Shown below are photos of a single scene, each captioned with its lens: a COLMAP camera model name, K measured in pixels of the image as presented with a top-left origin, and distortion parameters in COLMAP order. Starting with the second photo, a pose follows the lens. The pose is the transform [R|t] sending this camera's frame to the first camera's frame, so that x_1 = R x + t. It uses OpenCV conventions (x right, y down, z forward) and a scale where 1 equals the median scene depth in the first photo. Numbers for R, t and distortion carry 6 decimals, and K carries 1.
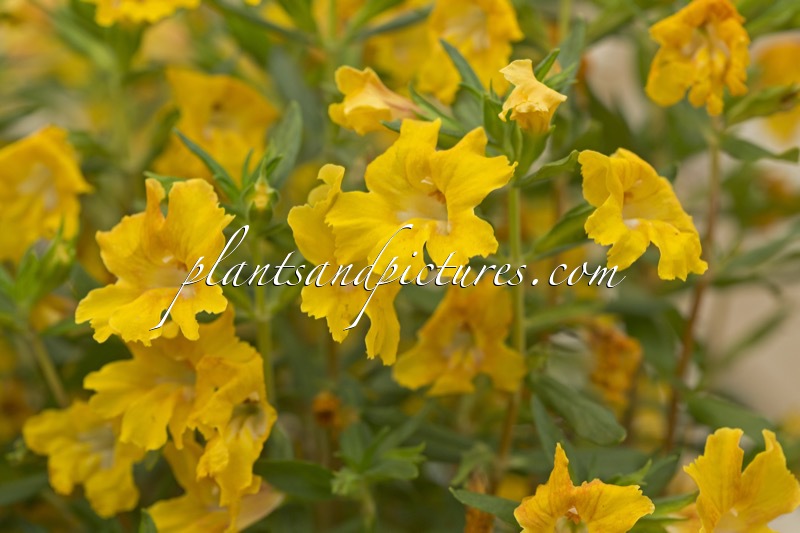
lens RADIAL K [[3573.0, 0, 400.0], [0, 3573.0, 266.5], [0, 0, 1]] dist [0.030674, 1.629794]
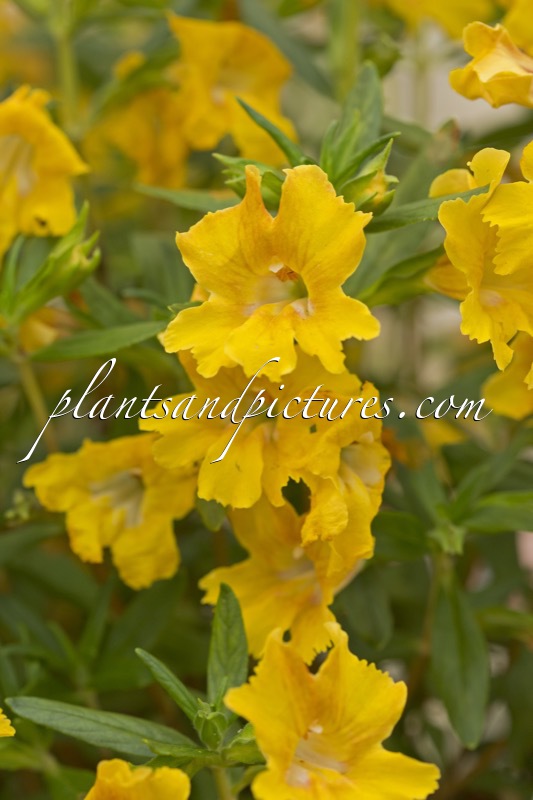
lens RADIAL K [[3573.0, 0, 266.5], [0, 3573.0, 400.0], [0, 0, 1]] dist [0.030674, 1.629794]
pose [[0.944897, -0.027134, 0.326241, -0.322950], [0.000178, 0.996601, 0.082375, -0.037695], [-0.327368, -0.077778, 0.941690, 0.258680]]
